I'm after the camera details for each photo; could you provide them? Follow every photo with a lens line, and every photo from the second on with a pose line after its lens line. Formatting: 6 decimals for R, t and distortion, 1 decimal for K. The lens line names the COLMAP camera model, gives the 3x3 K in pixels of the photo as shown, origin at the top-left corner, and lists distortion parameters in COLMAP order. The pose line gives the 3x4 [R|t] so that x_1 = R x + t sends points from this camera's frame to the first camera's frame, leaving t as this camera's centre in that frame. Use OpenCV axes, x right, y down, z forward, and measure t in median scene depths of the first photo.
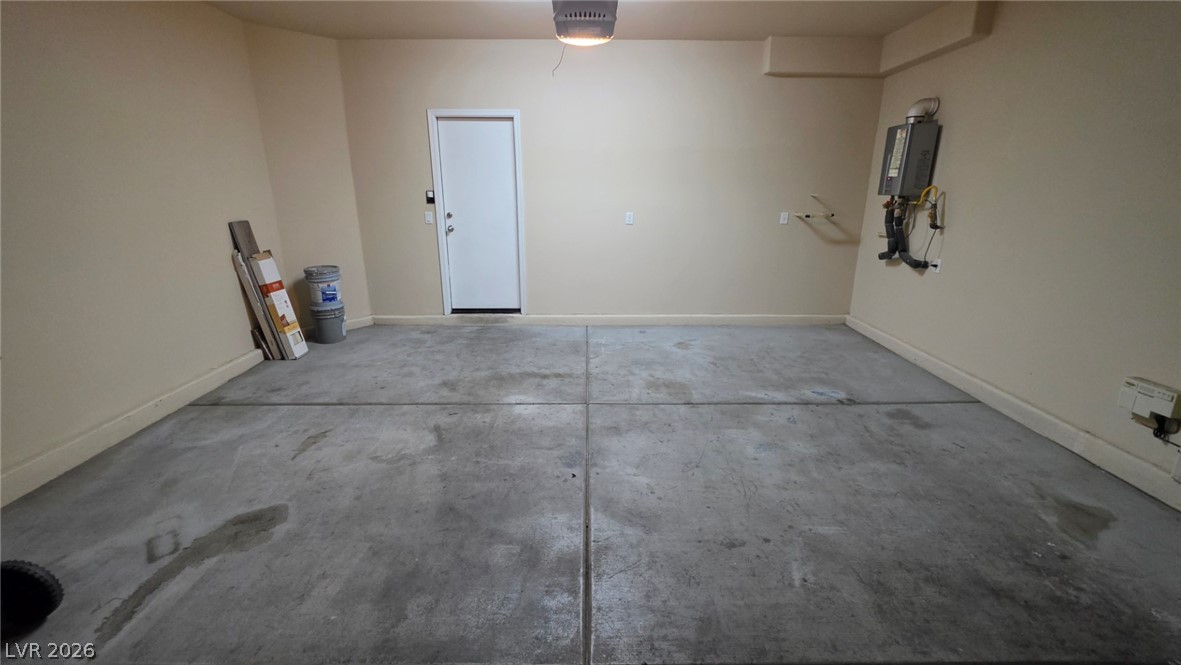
lens RADIAL K [[473.7, 0, 592.5], [0, 473.7, 319.9], [0, 0, 1]] dist [0.002394, -0.000076]
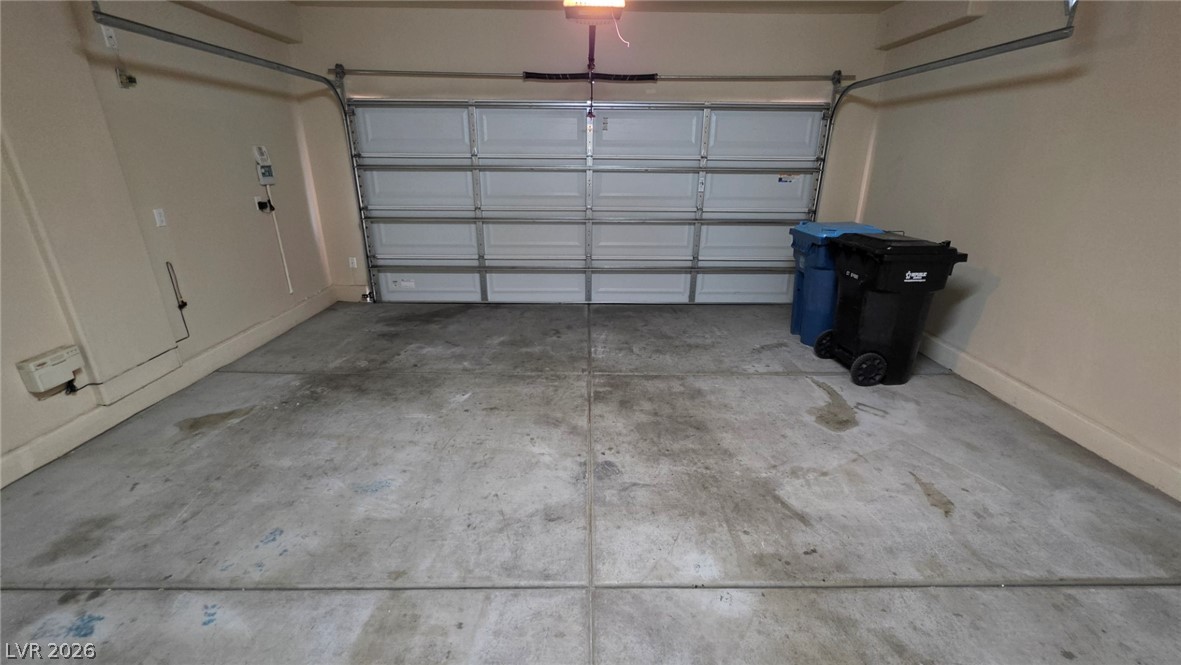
lens RADIAL K [[473.7, 0, 592.5], [0, 473.7, 319.9], [0, 0, 1]] dist [0.002394, -0.000076]
pose [[-0.999952, -0.009400, -0.002682, -0.010207], [-0.009247, 0.820544, 0.571508, -0.442928], [-0.003172, 0.571506, -0.820592, 1.501833]]
